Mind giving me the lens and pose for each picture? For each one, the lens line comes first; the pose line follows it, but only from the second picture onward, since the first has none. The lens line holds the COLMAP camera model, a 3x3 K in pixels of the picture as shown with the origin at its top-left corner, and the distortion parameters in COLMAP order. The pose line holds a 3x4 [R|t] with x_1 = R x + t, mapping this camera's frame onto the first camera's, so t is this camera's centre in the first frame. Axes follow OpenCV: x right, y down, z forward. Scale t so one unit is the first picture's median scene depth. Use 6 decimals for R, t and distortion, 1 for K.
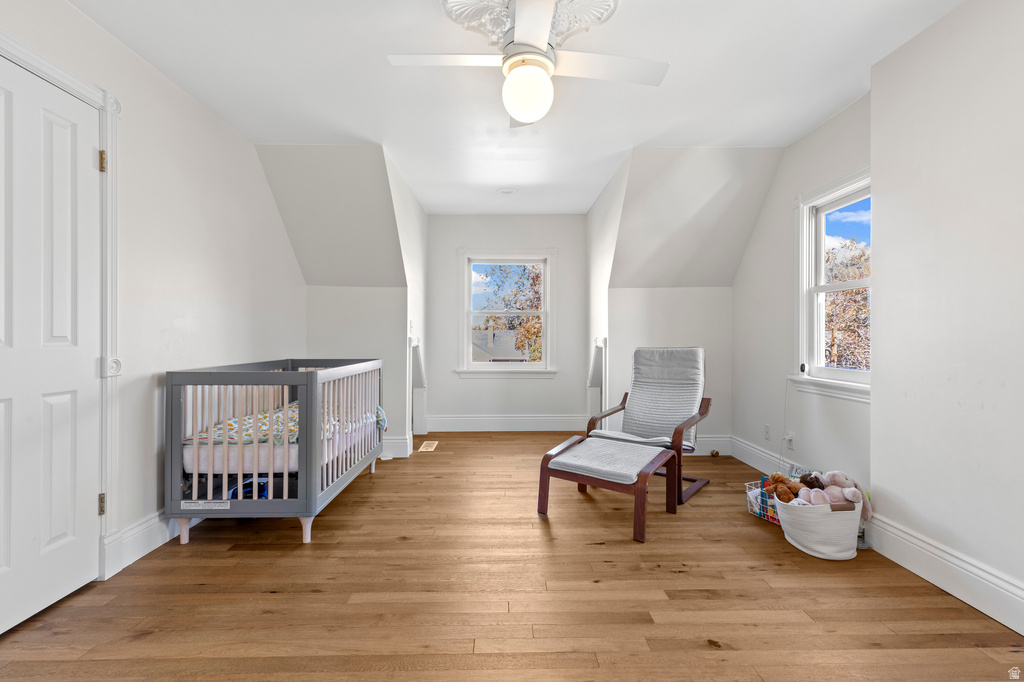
lens RADIAL K [[462.4, 0, 513.1], [0, 462.4, 340.4], [0, 0, 1]] dist [0.009847, -0.001800]
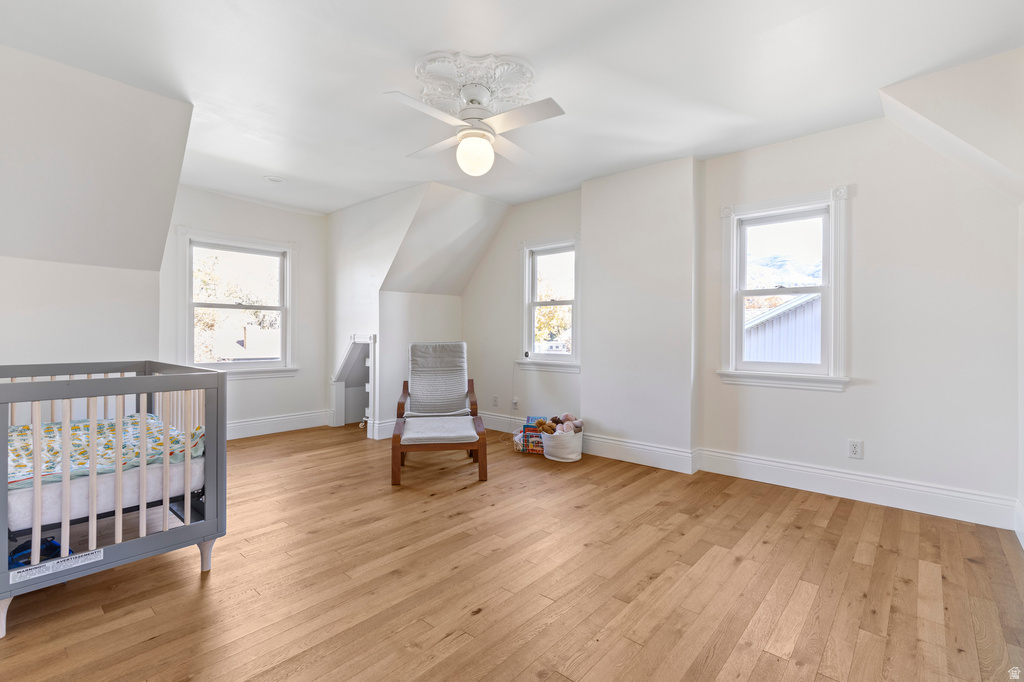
lens RADIAL K [[462.4, 0, 513.1], [0, 462.4, 340.4], [0, 0, 1]] dist [0.009847, -0.001800]
pose [[0.676133, -0.007442, 0.736742, -0.615845], [0.002431, 0.999966, 0.007869, 0.000662], [-0.736776, -0.003530, 0.676128, -0.006668]]
